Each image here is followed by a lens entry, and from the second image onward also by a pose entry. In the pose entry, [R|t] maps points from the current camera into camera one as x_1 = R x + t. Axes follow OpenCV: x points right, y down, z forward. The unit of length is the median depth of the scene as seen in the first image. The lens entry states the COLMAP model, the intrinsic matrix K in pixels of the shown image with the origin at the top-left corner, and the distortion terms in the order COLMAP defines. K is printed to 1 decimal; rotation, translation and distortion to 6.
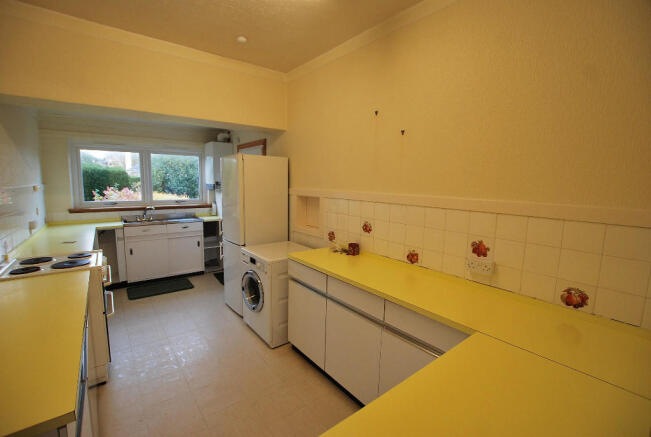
lens RADIAL K [[284.4, 0, 304.7], [0, 284.4, 216.6], [0, 0, 1]] dist [-0.000208, -0.000058]
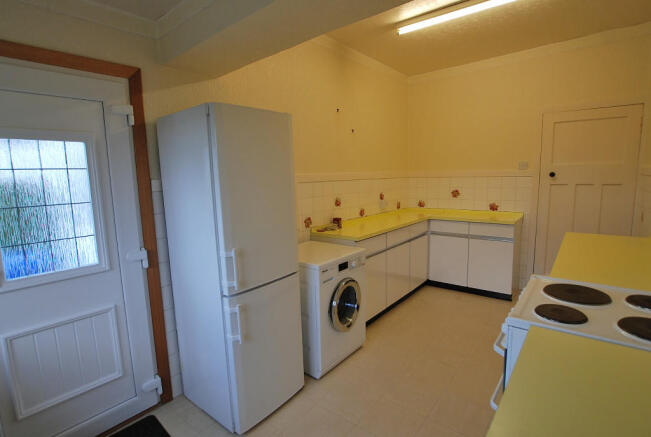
lens RADIAL K [[330.6, 0, 321.6], [0, 330.6, 218.3], [0, 0, 1]] dist [-0.001160, -0.000079]
pose [[-0.246439, -0.132435, 0.960067, -1.154267], [0.148728, 0.973717, 0.172495, -0.152430], [-0.957678, 0.185299, -0.220265, 1.411609]]
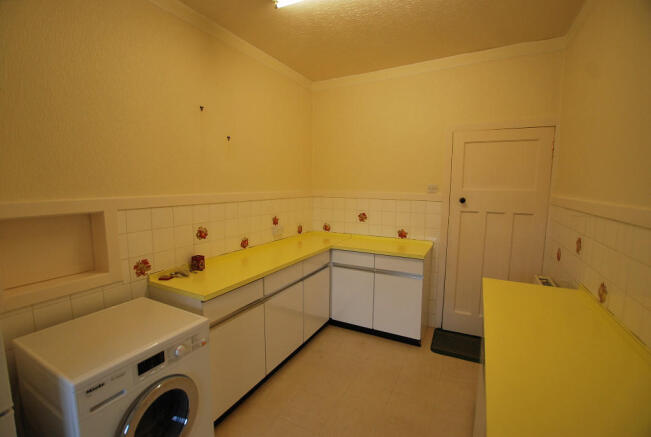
lens RADIAL K [[299.1, 0, 321.2], [0, 299.1, 217.7], [0, 0, 1]] dist [-0.002026, -0.000506]
pose [[-0.422029, -0.120390, 0.898553, -0.790701], [0.106872, 0.977626, 0.181180, -0.142345], [-0.900261, 0.172493, -0.399720, 1.043289]]
